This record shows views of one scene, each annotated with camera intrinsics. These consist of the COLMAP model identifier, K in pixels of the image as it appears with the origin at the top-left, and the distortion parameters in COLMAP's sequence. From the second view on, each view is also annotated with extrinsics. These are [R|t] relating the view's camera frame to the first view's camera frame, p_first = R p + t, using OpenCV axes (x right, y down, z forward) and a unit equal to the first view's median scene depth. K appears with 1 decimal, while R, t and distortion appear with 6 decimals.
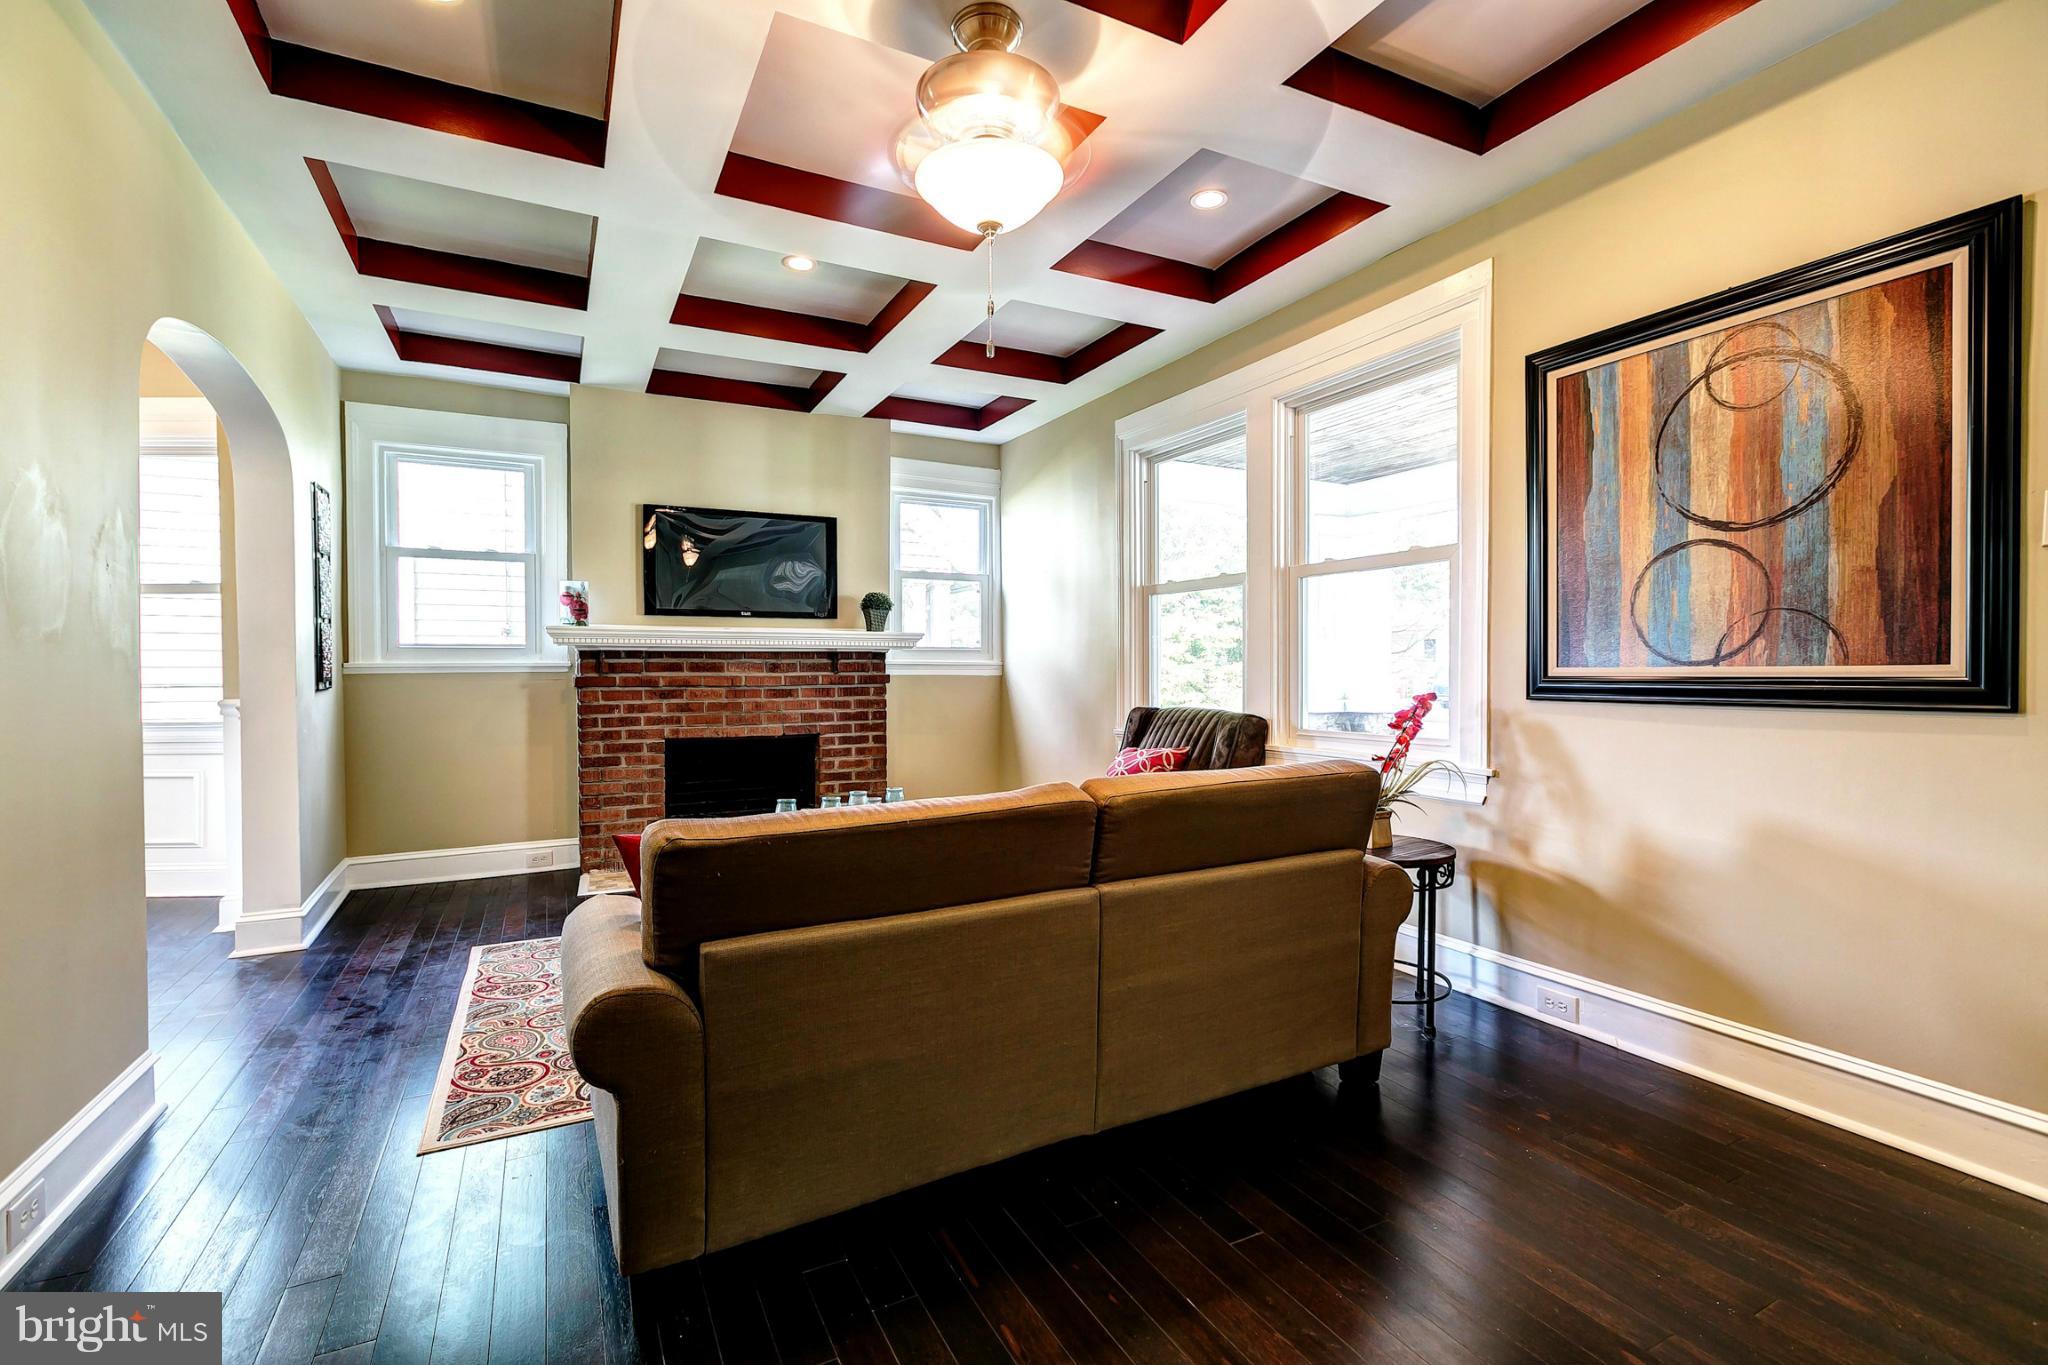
lens RADIAL K [[915.5, 0, 1022.5], [0, 915.5, 677.2], [0, 0, 1]] dist [0.002584, 0.000068]
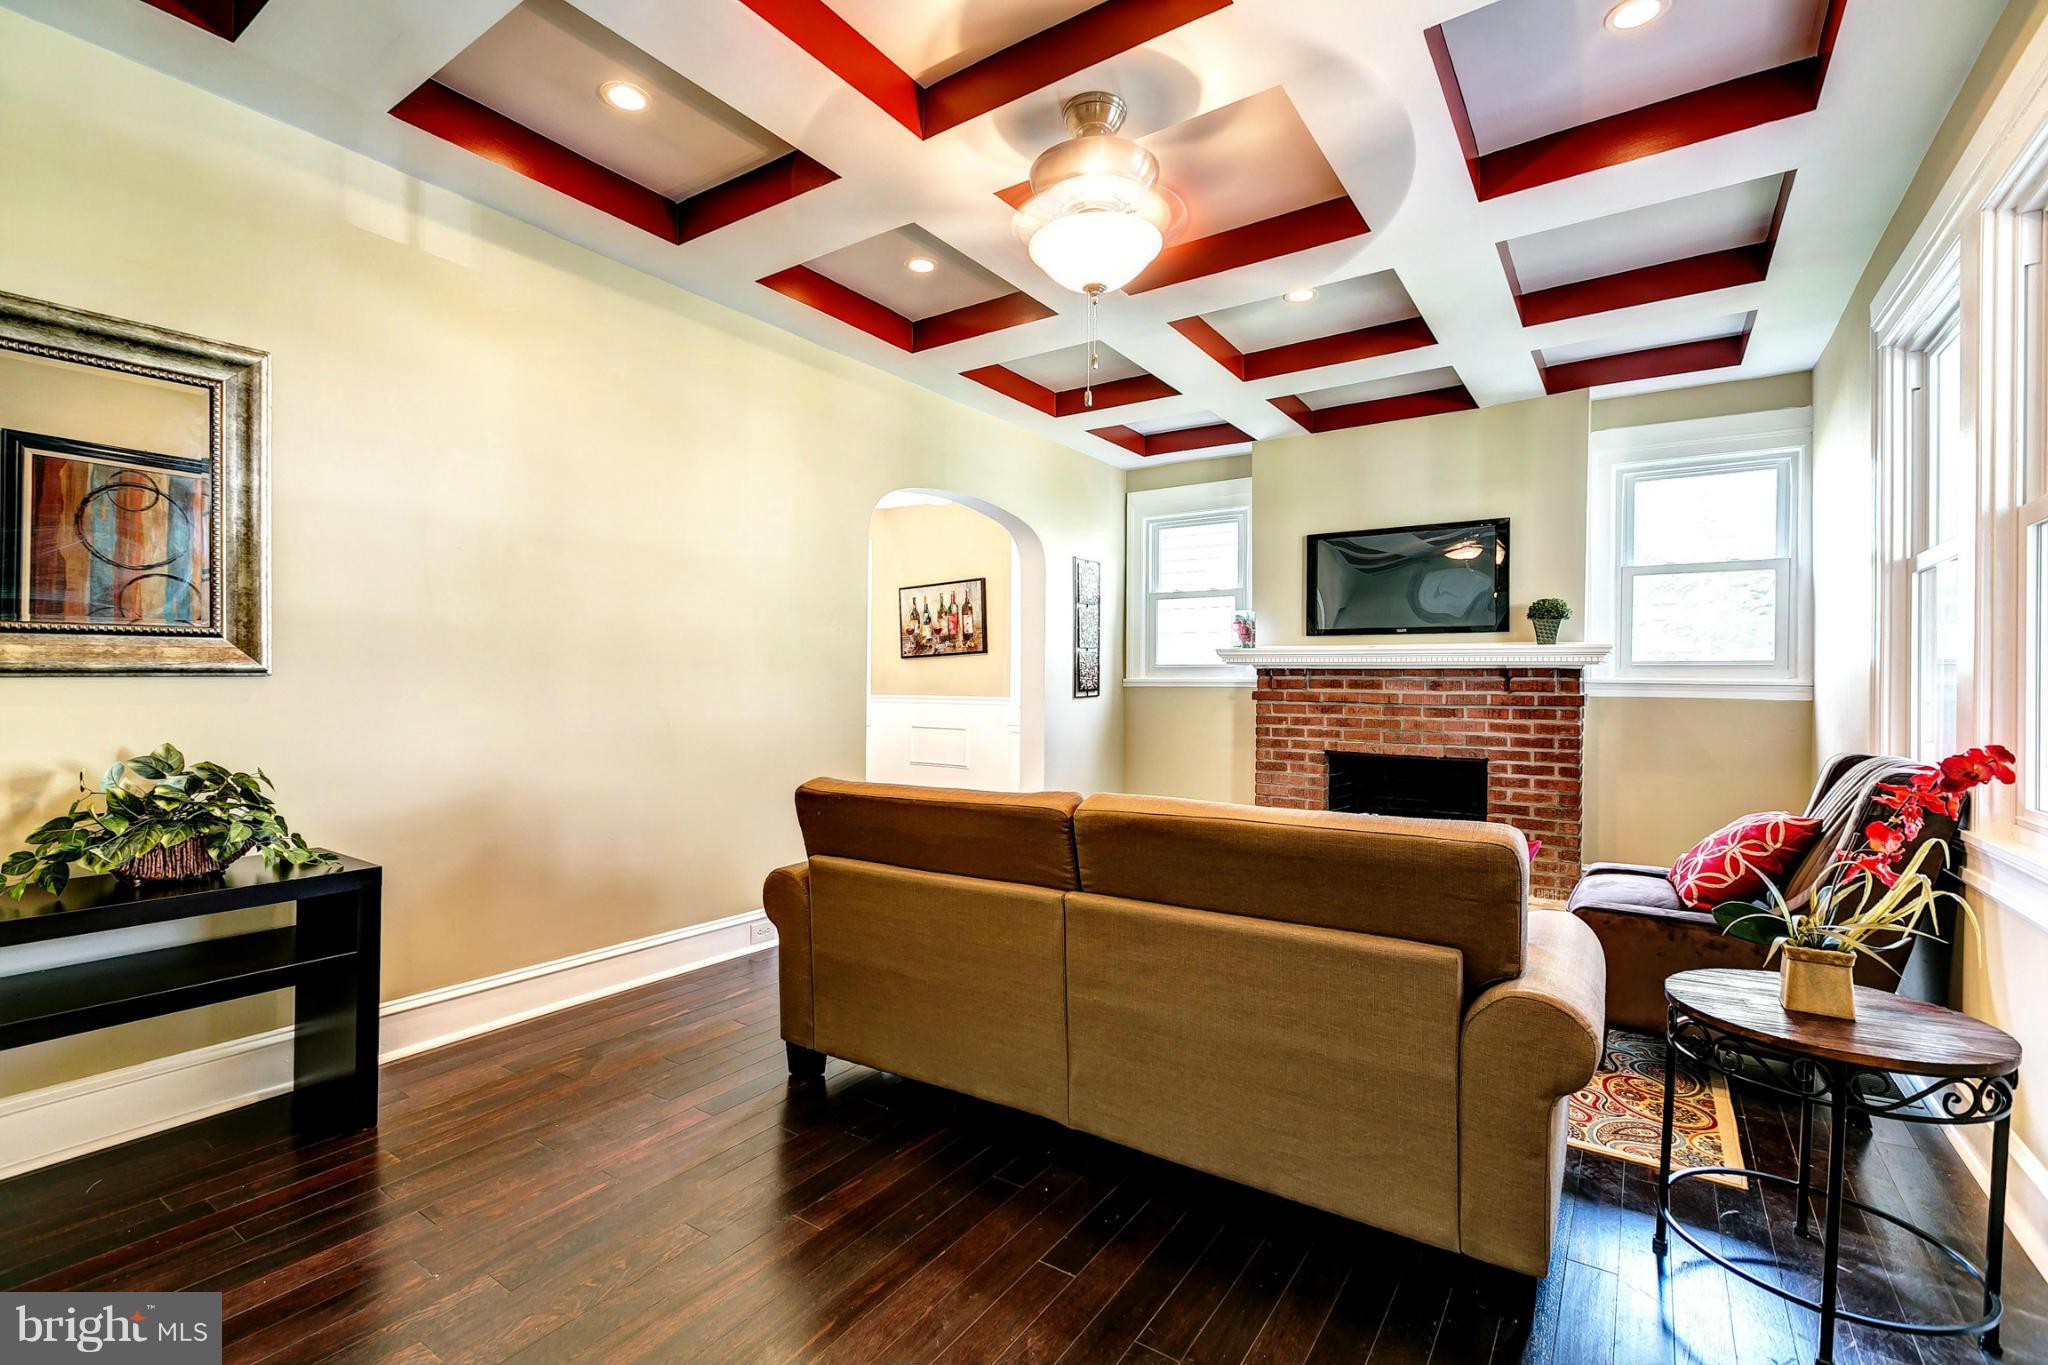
lens RADIAL K [[915.5, 0, 1019.0], [0, 915.5, 681.1], [0, 0, 1]] dist [0.002584, 0.000068]
pose [[0.471185, 0.005912, -0.882015, 0.375019], [-0.019345, 0.999806, -0.003633, -0.003277], [0.881822, 0.018775, 0.471208, 0.172014]]
